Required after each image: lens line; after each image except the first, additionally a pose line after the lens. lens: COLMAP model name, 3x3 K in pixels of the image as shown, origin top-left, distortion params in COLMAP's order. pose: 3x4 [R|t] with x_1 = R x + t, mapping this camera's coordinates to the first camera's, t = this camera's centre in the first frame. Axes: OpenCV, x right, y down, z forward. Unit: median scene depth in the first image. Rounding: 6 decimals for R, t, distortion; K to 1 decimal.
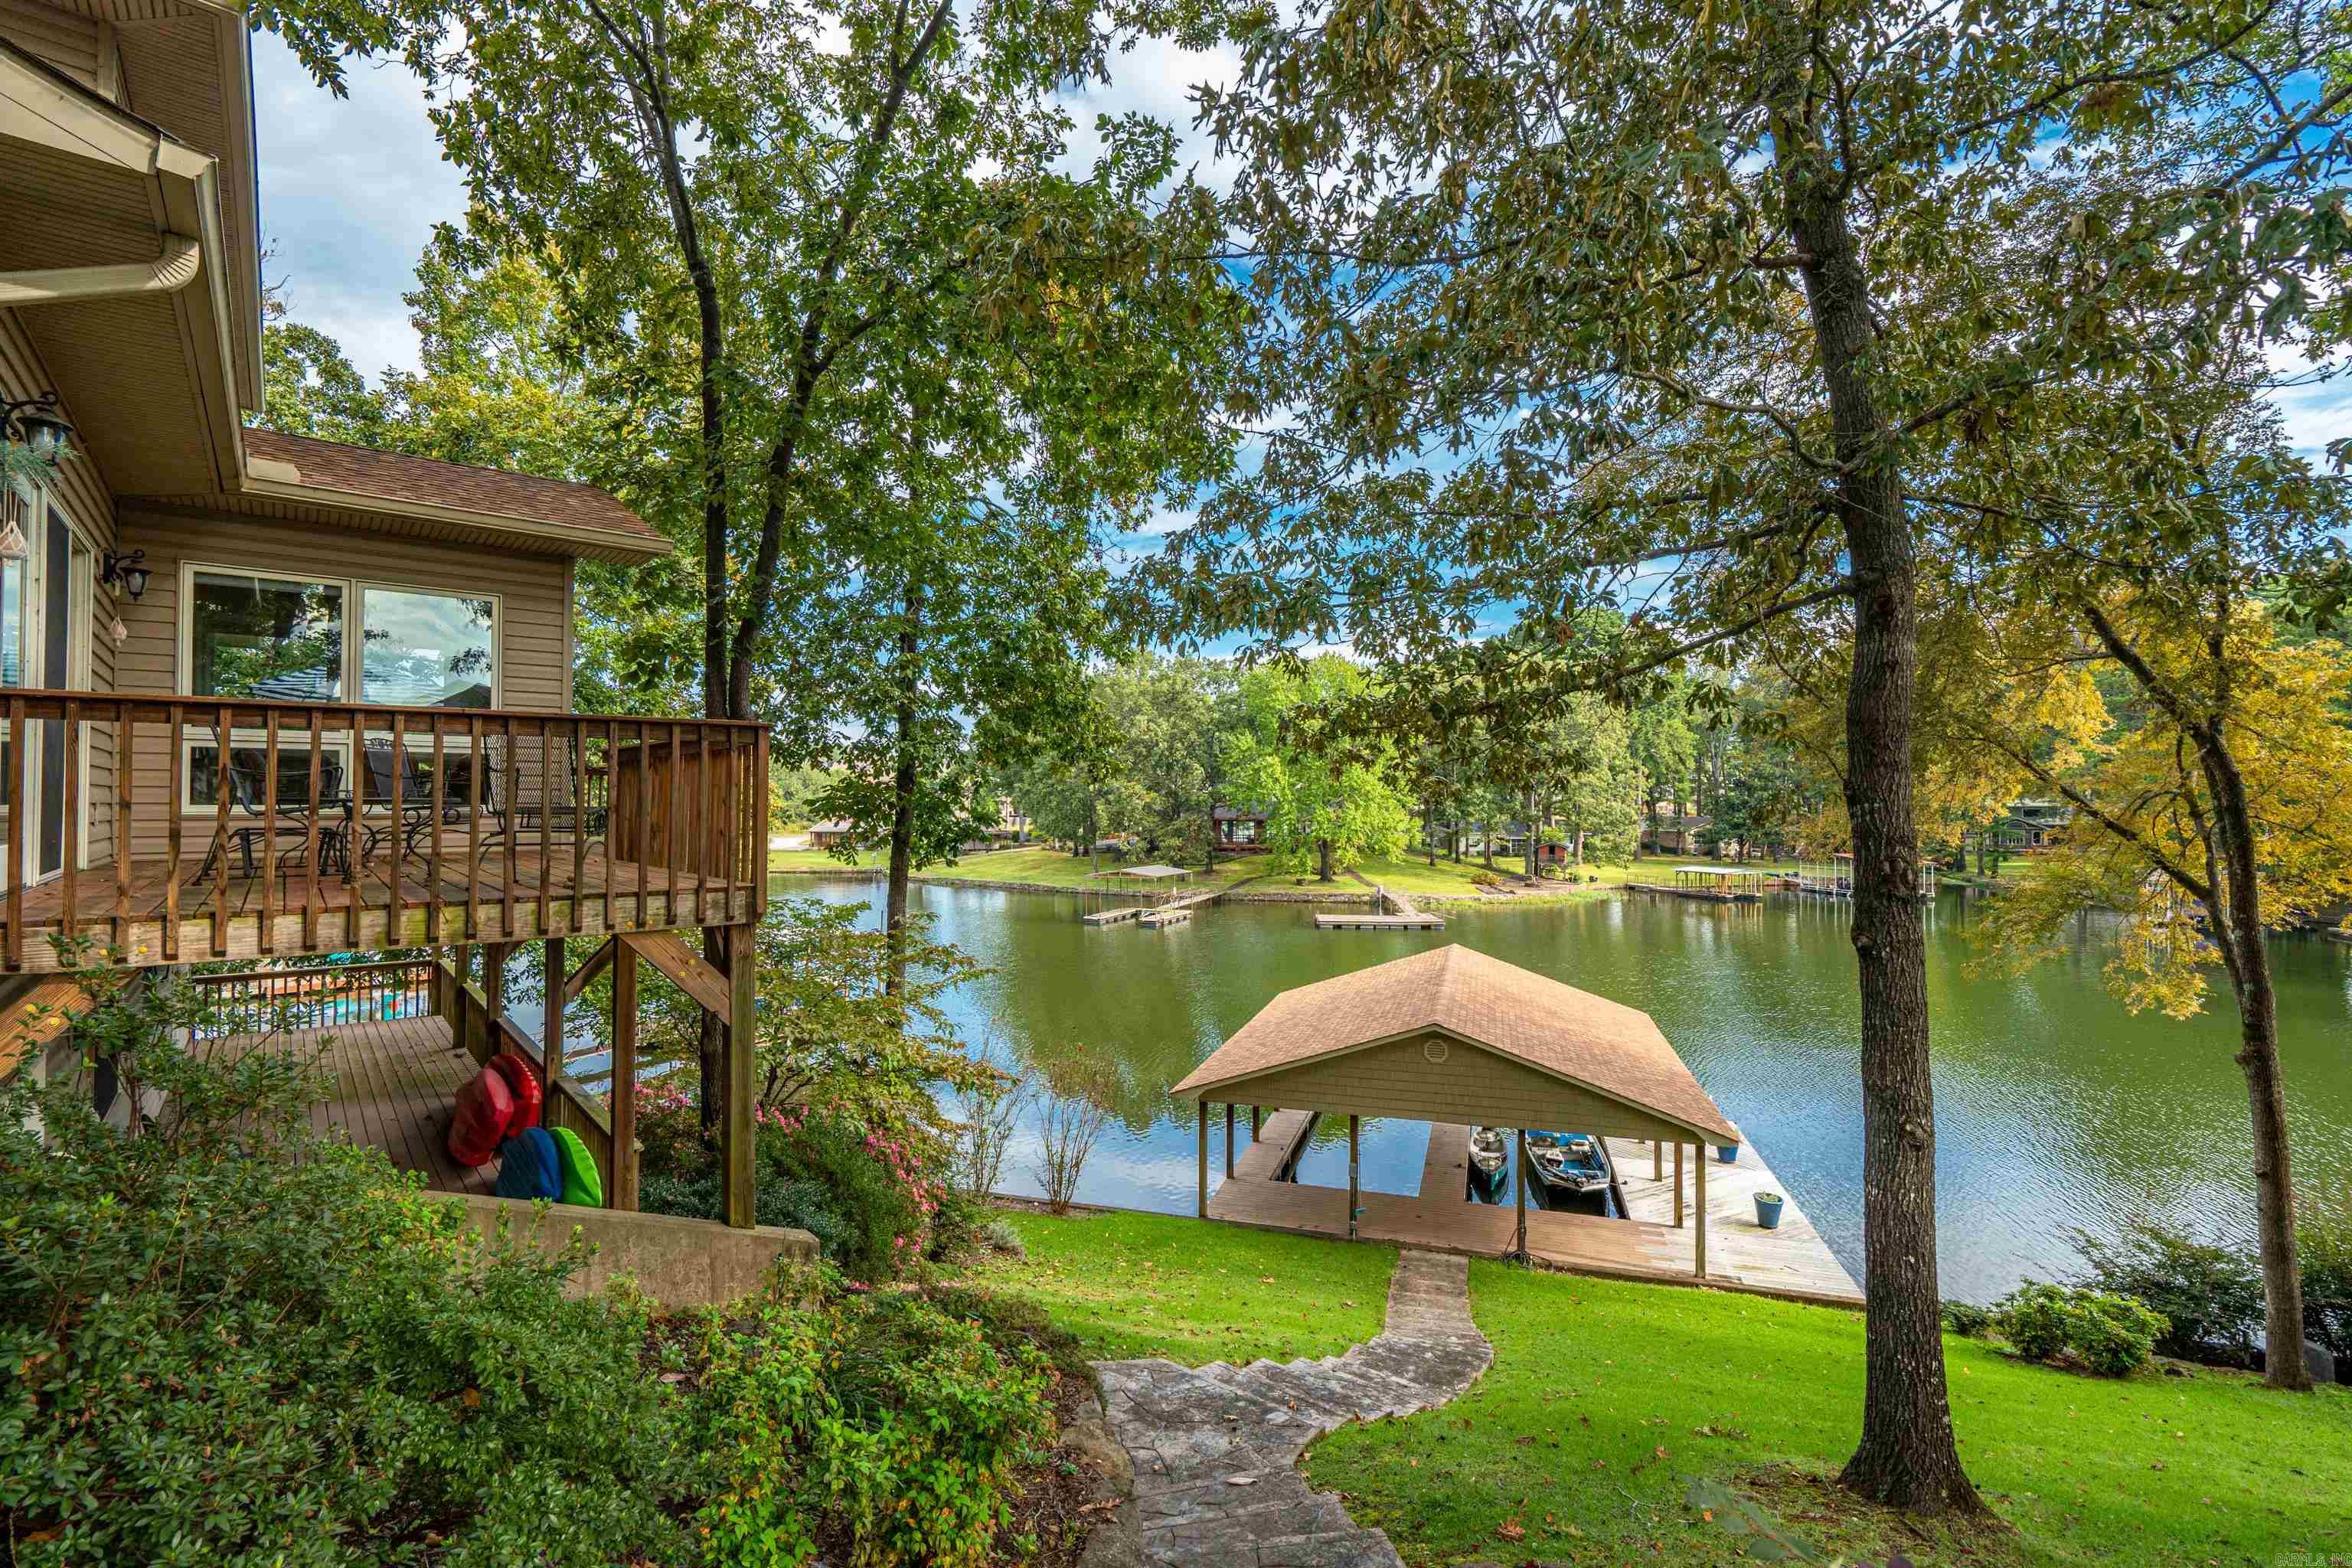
lens RADIAL K [[1065.1, 0, 1164.0], [0, 1065.1, 787.2], [0, 0, 1]] dist [-0.008254, 0.004321]
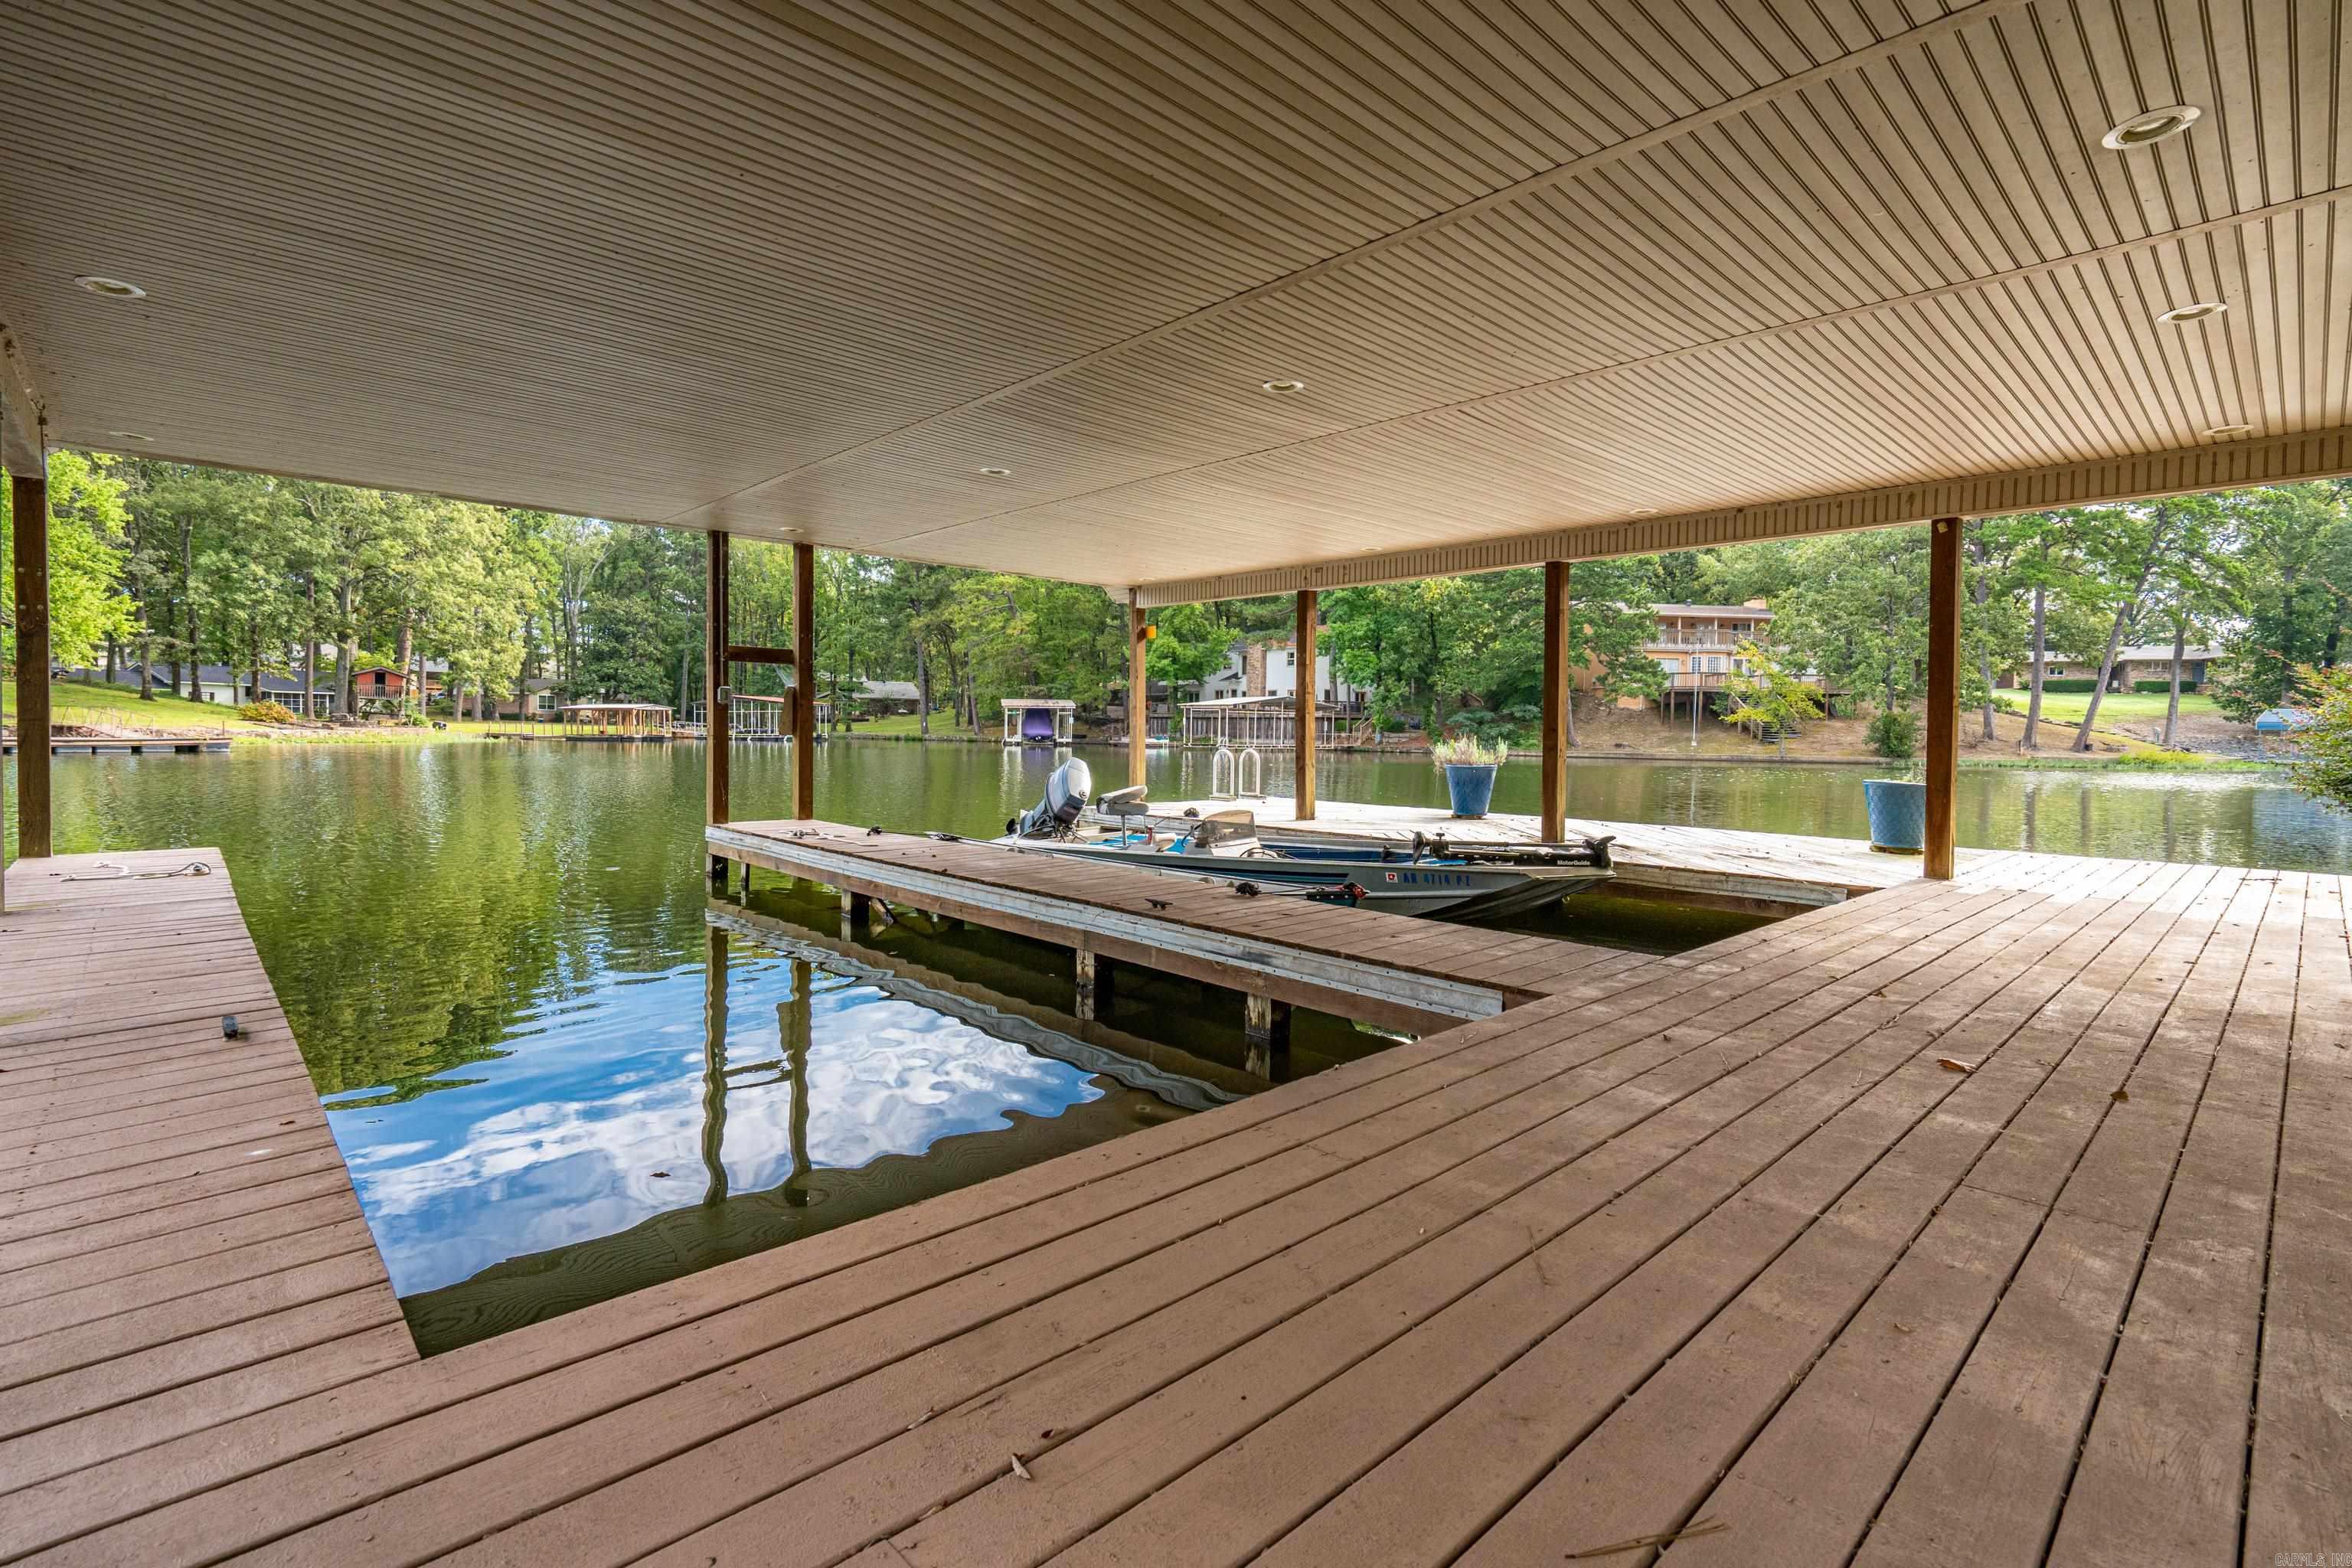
lens RADIAL K [[1065.1, 0, 1172.3], [0, 1065.1, 752.5], [0, 0, 1]] dist [-0.008254, 0.004321]
pose [[0.491467, -0.011186, 0.870824, 0.077195], [-0.023950, 0.999366, 0.026354, 0.330096], [-0.870567, -0.033809, 0.490888, 0.923288]]
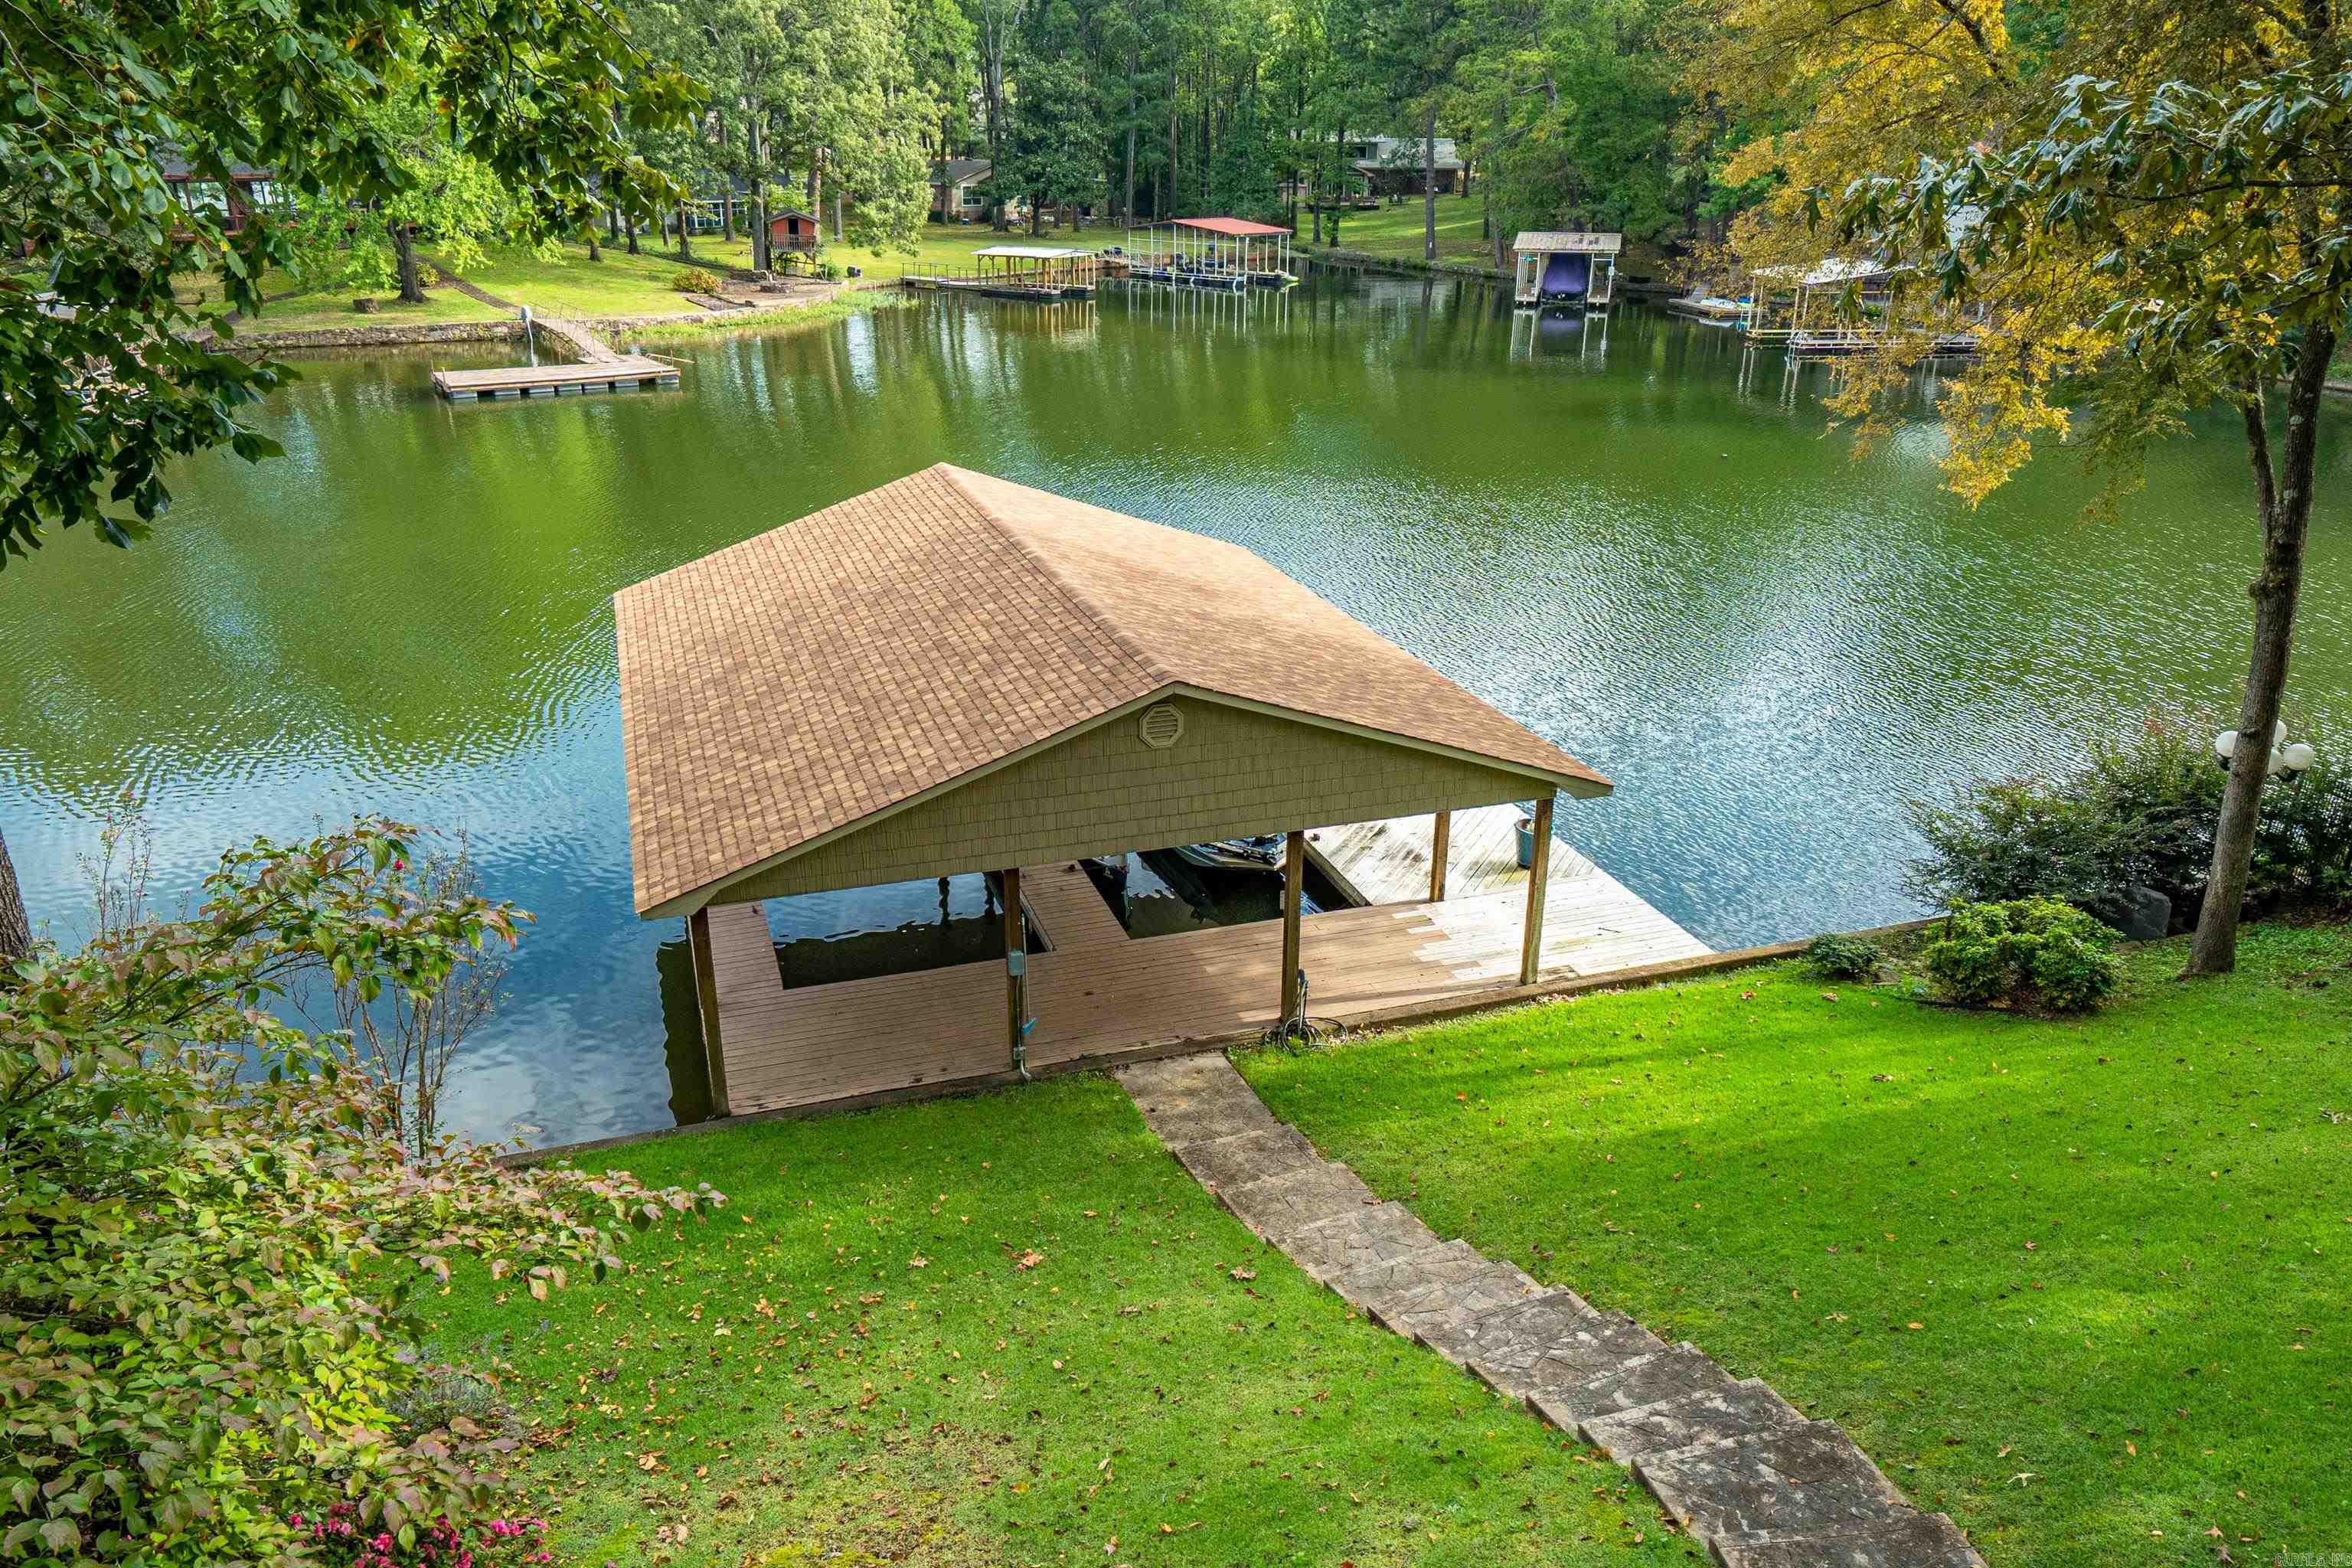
lens RADIAL K [[1637.4, 0, 1174.8], [0, 1637.4, 784.9], [0, 0, 1]] dist [-0.001817, -0.001195]
pose [[0.810590, -0.214870, 0.544770, -0.155389], [-0.012688, 0.923593, 0.383165, -0.029635], [-0.585477, -0.317502, 0.745929, 0.318502]]
